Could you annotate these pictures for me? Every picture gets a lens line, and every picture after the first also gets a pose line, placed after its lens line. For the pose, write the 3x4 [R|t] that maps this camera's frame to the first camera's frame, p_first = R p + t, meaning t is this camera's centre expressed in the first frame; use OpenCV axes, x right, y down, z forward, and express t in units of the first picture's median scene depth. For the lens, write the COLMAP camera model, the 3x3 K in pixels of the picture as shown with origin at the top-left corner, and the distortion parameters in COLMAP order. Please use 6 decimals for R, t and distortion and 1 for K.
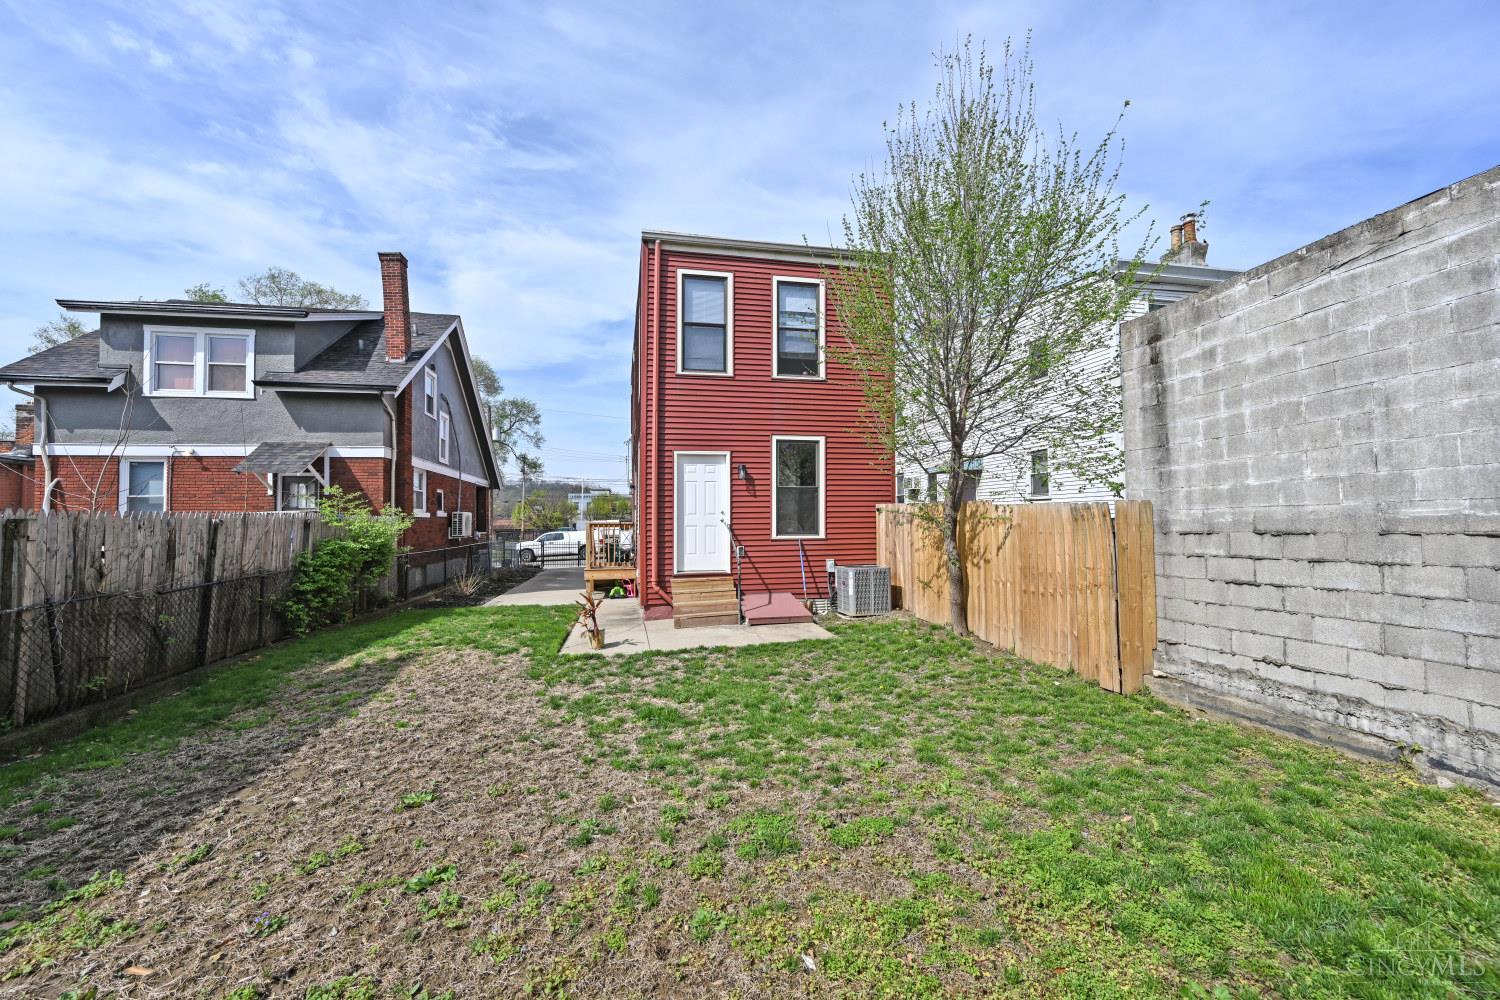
lens RADIAL K [[590.7, 0, 774.6], [0, 590.7, 501.3], [0, 0, 1]] dist [-0.001287, 0.000644]
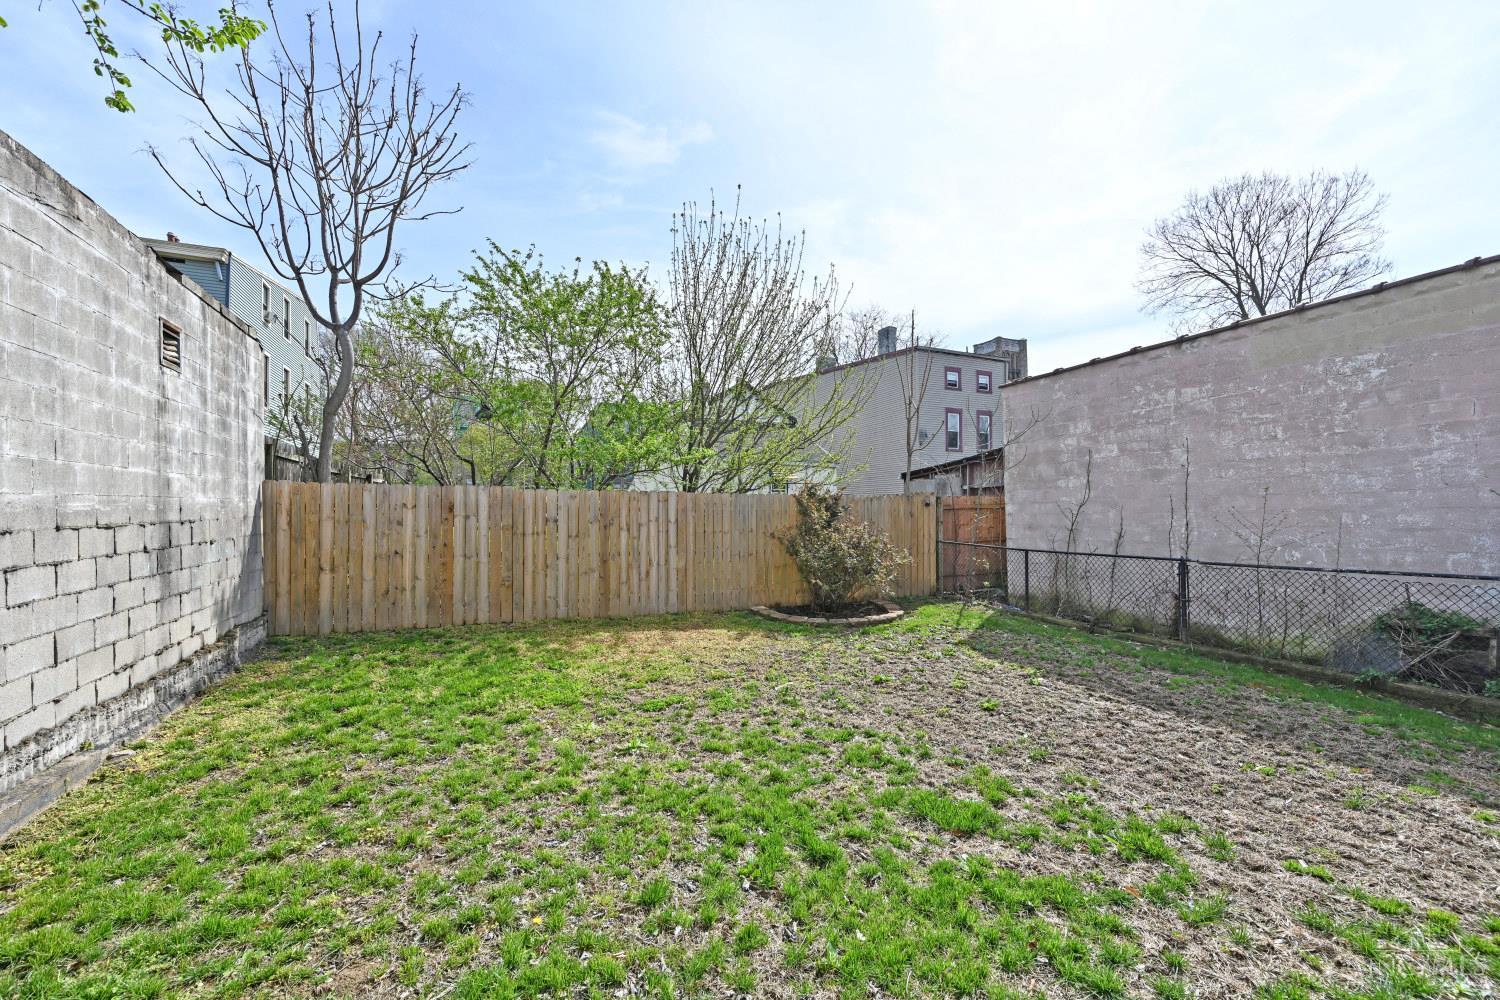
lens RADIAL K [[590.7, 0, 745.2], [0, 590.7, 502.5], [0, 0, 1]] dist [-0.001287, 0.000644]
pose [[-0.984861, 0.016479, -0.172563, 0.116454], [0.024336, 0.998756, -0.043512, 0.057727], [0.171631, -0.047053, -0.984037, 1.517438]]
